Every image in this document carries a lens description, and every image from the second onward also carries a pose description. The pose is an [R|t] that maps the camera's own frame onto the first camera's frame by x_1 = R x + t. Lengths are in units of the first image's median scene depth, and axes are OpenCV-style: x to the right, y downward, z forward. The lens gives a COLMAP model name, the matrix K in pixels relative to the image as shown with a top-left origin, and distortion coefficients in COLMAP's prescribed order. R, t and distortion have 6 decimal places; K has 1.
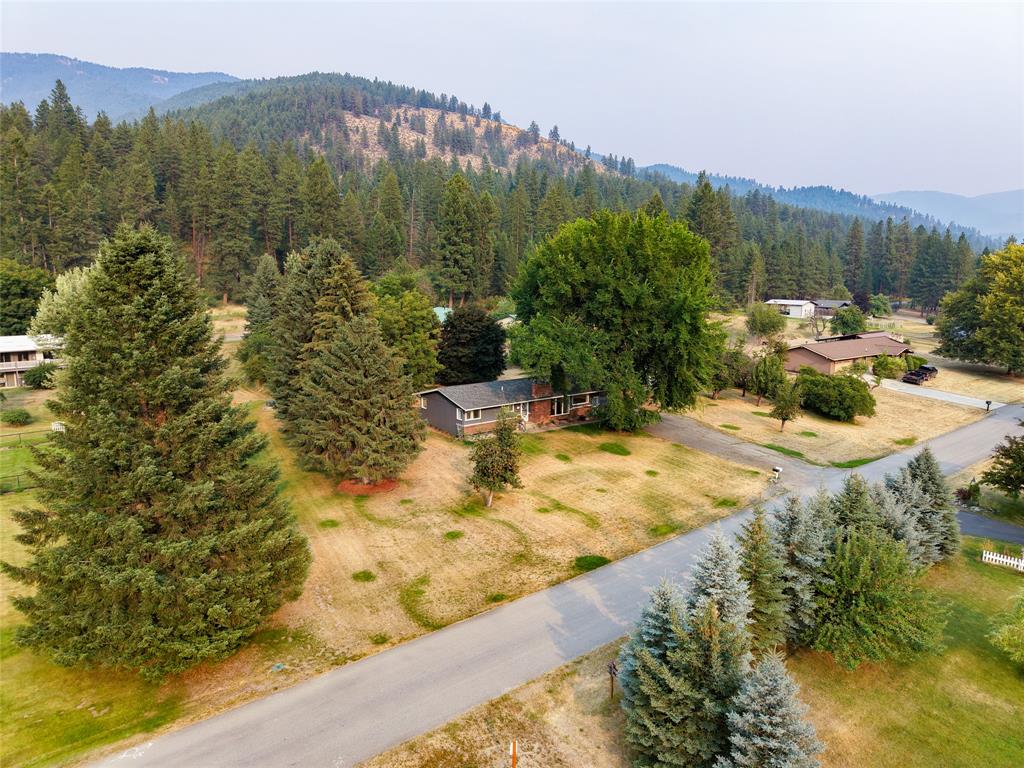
lens RADIAL K [[694.3, 0, 506.5], [0, 694.3, 386.7], [0, 0, 1]] dist [0.011511, -0.018032]
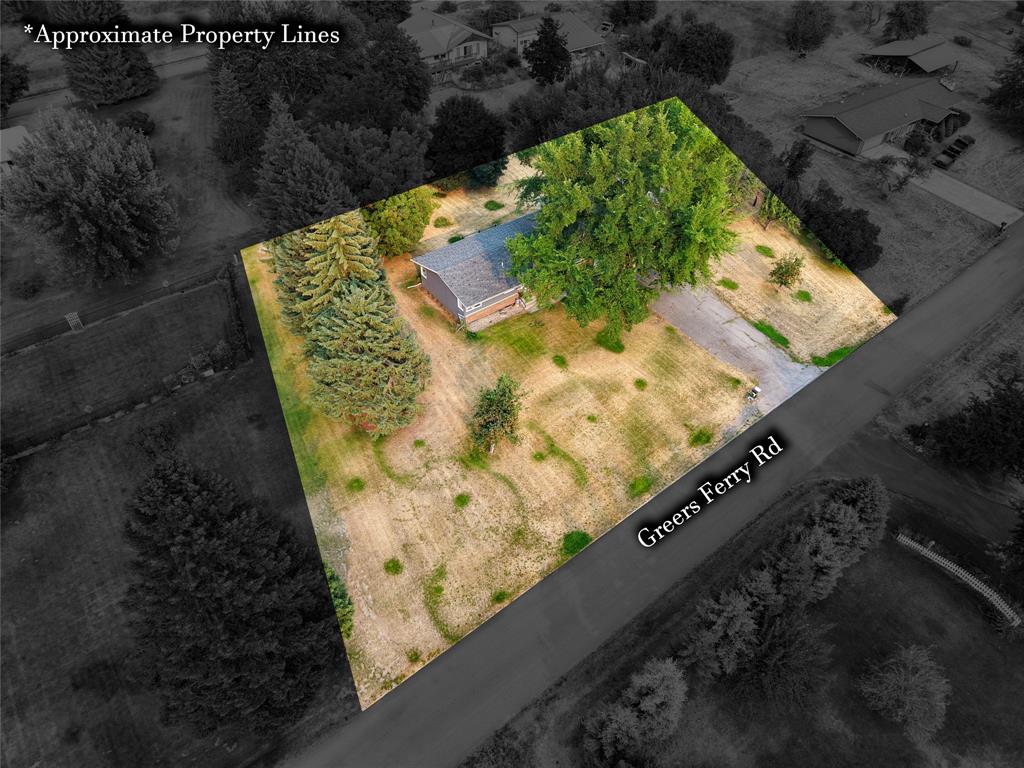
lens RADIAL K [[694.3, 0, 506.2], [0, 694.3, 378.9], [0, 0, 1]] dist [0.011511, -0.018032]
pose [[1.000000, 0.000120, -0.000264, -0.001171], [0.000044, 0.835857, 0.548947, -0.561947], [0.000286, -0.548947, 0.835857, 0.111215]]
